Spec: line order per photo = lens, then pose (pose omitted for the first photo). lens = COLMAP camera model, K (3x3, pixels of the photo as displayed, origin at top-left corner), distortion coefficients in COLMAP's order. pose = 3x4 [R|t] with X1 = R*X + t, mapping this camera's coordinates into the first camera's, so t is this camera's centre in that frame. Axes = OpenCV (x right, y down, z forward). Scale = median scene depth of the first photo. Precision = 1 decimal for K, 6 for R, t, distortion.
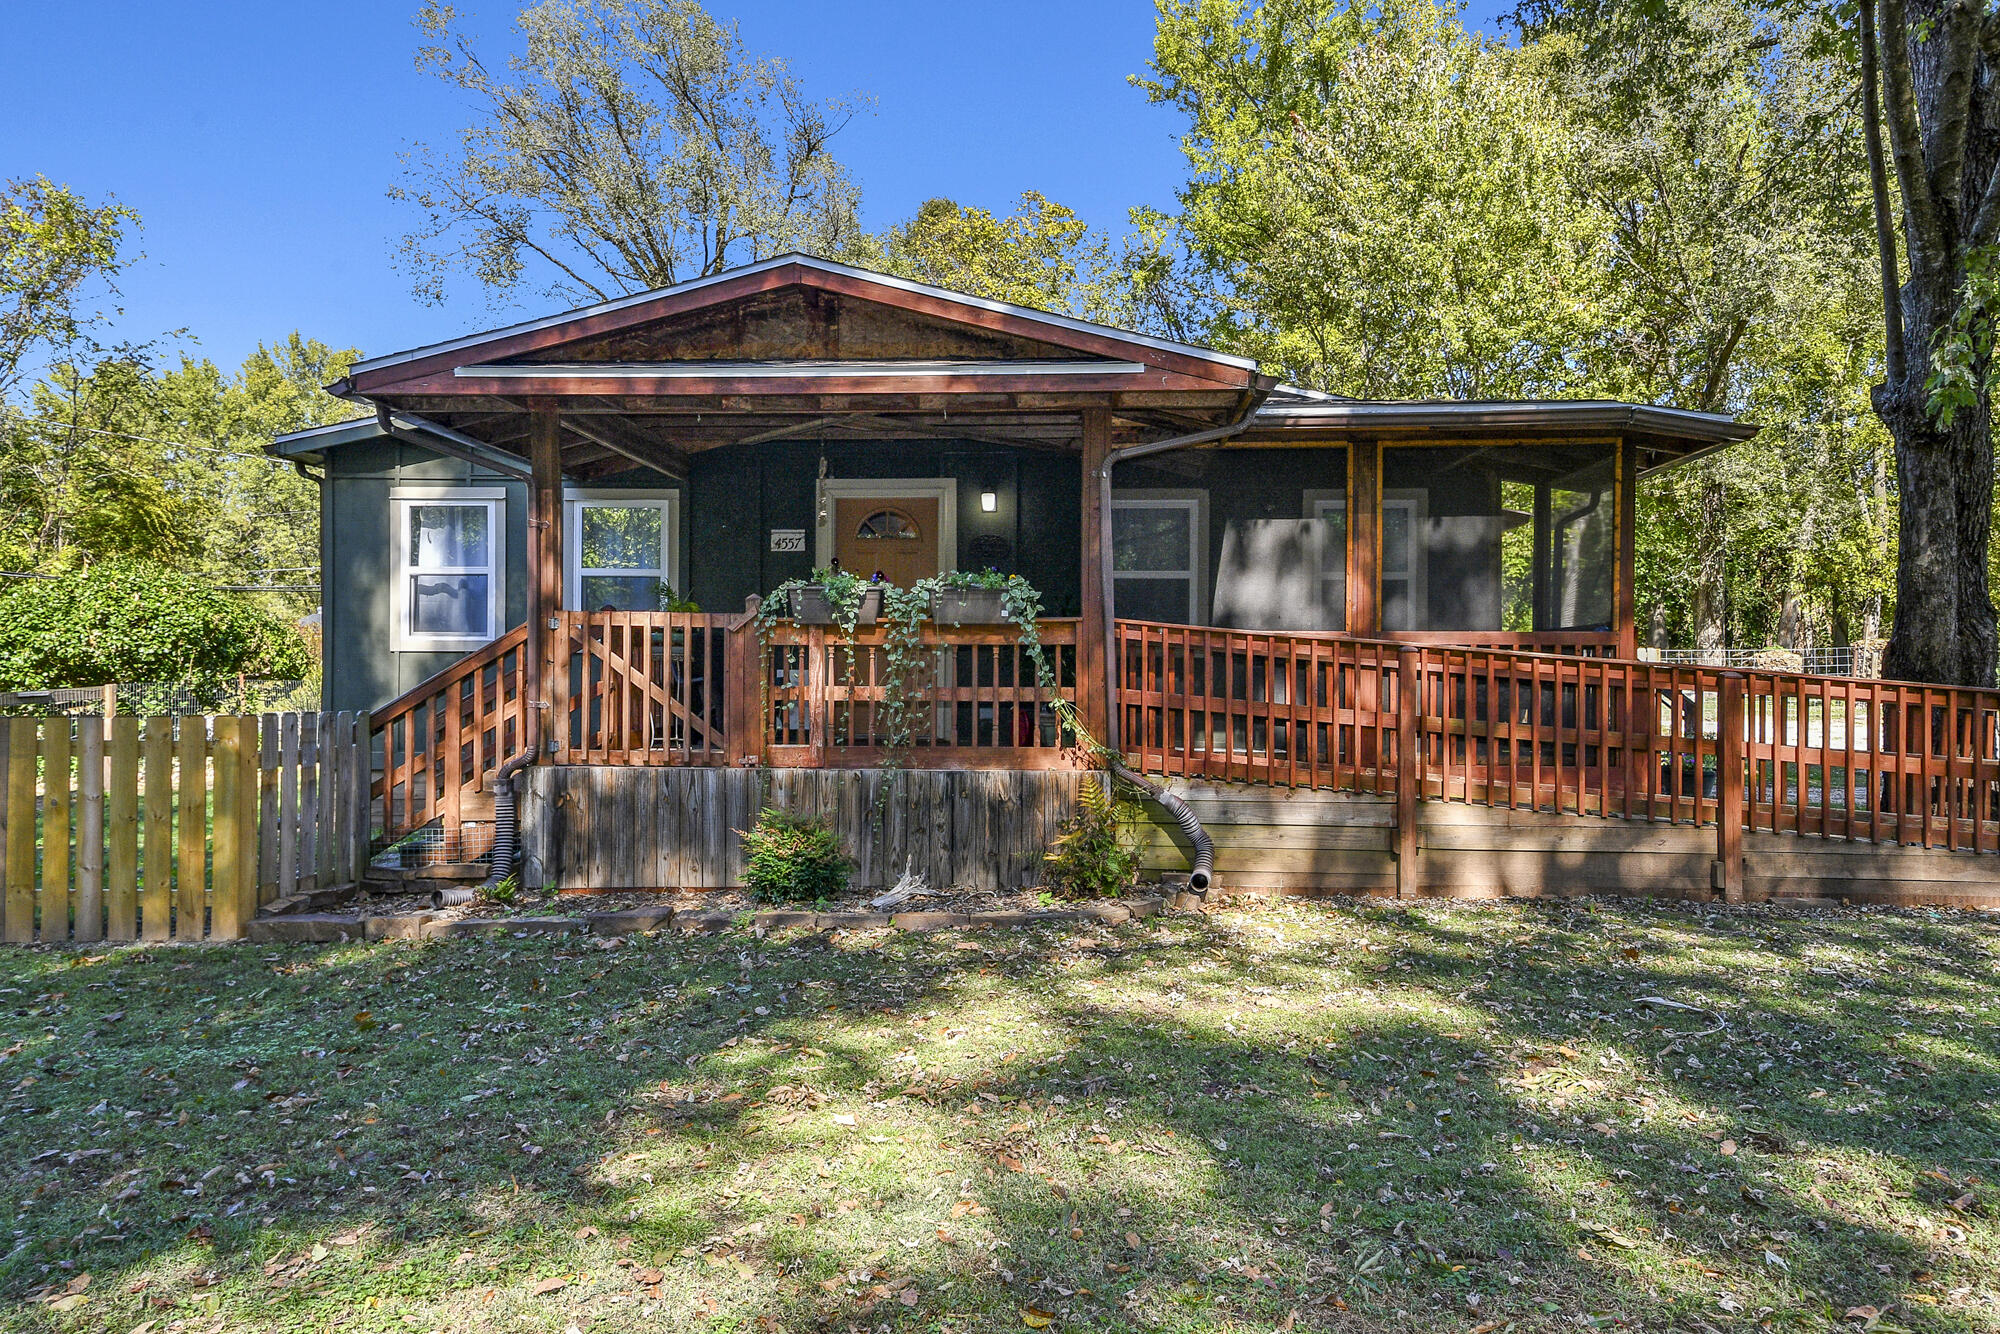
lens RADIAL K [[1437.8, 0, 1000.5], [0, 1437.8, 669.2], [0, 0, 1]] dist [0.057445, 0.000736]
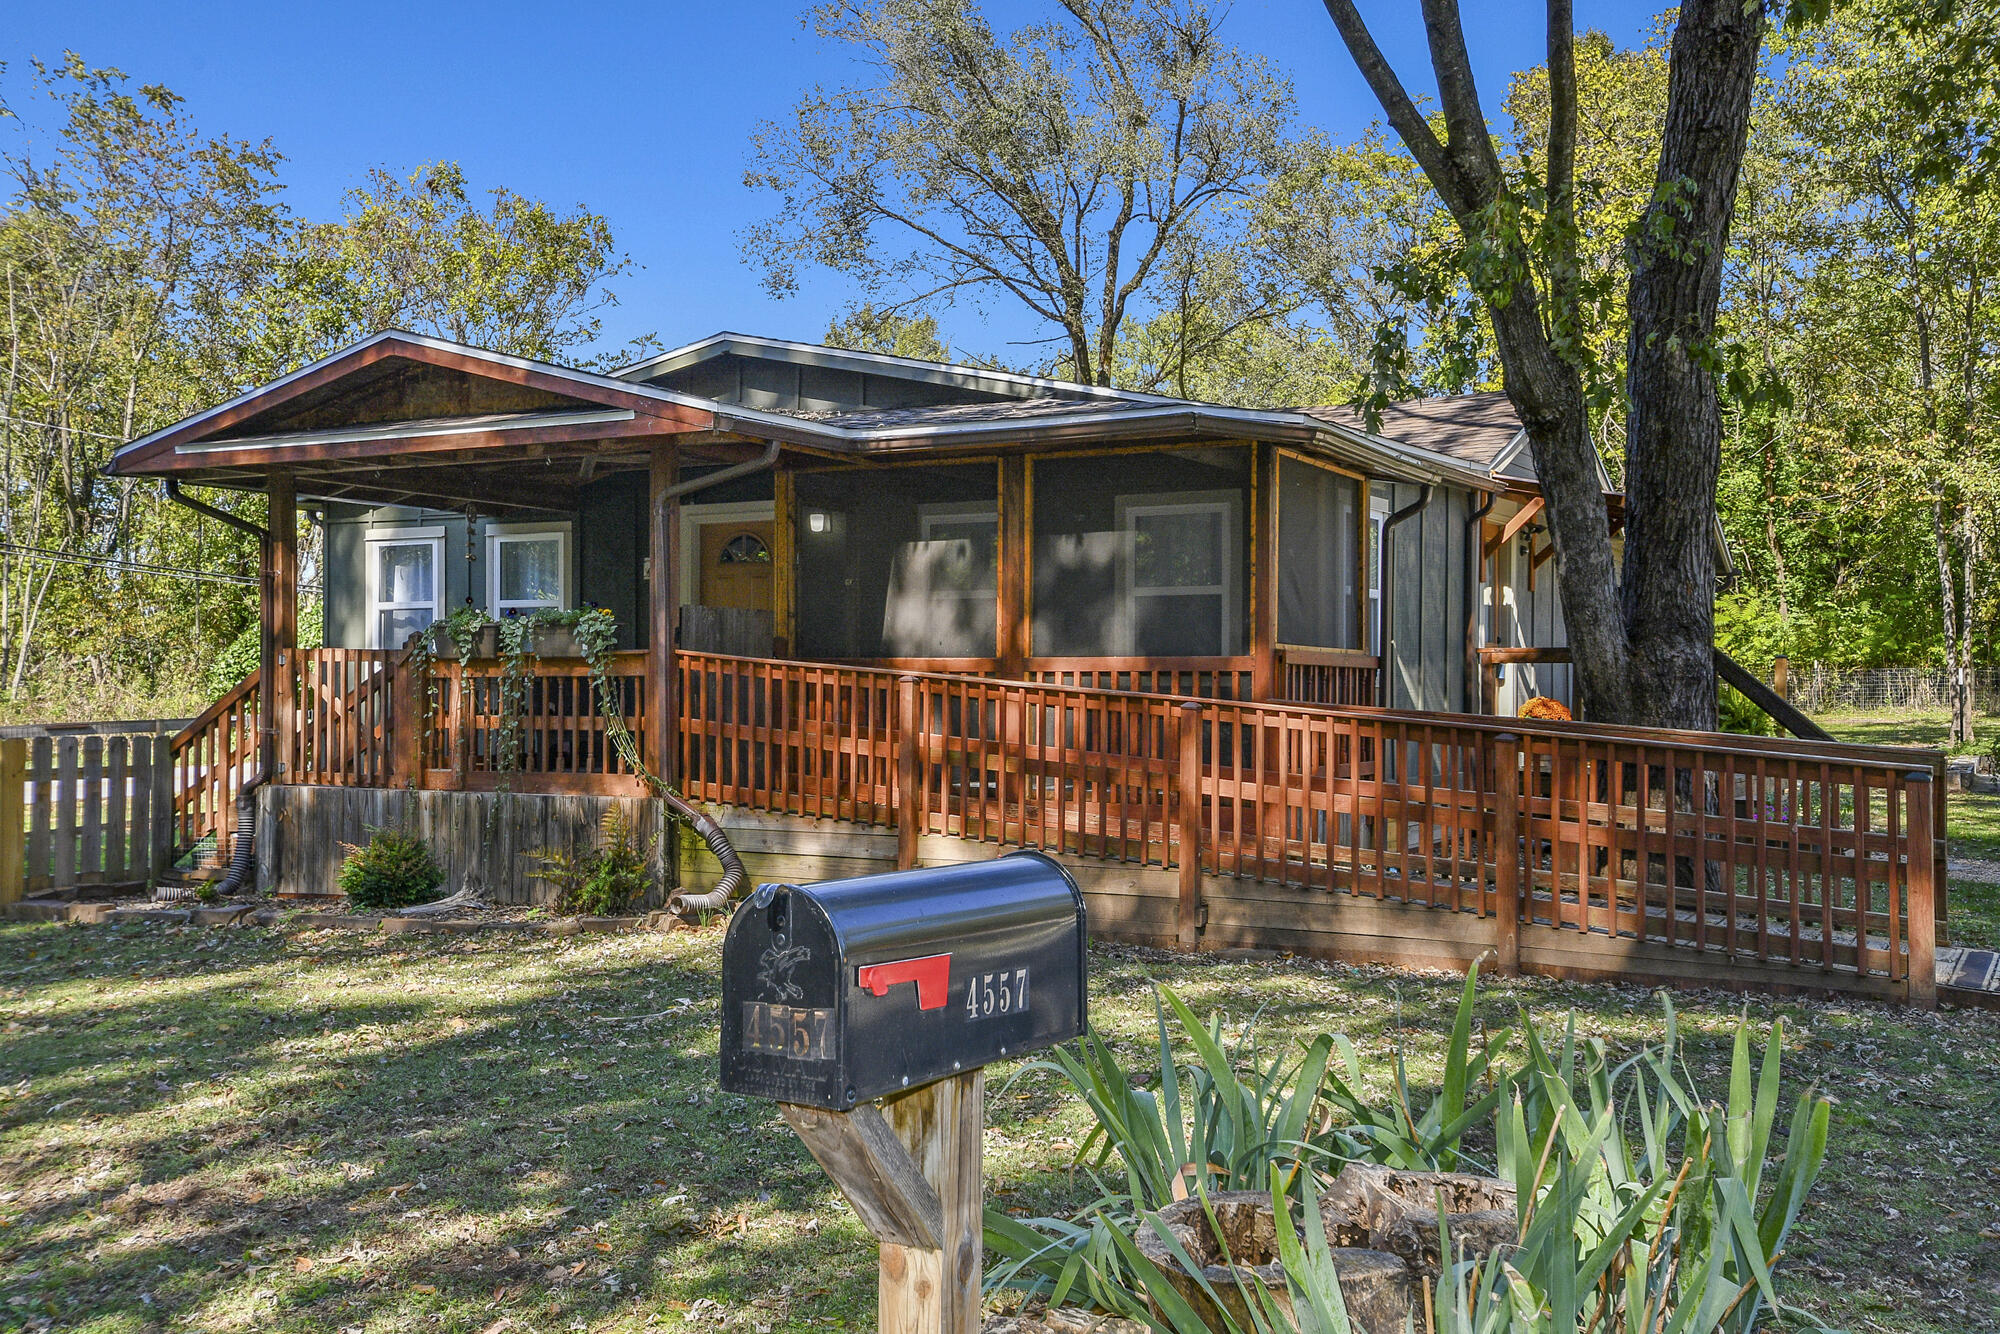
lens RADIAL K [[1921.6, 0, 999.9], [0, 1921.6, 670.6], [0, 0, 1]] dist [0.085204, 0.000000]
pose [[0.904466, -0.007492, -0.426480, 0.869717], [0.003912, 0.999949, -0.009270, -0.006868], [0.426528, 0.006716, 0.904450, -0.147690]]
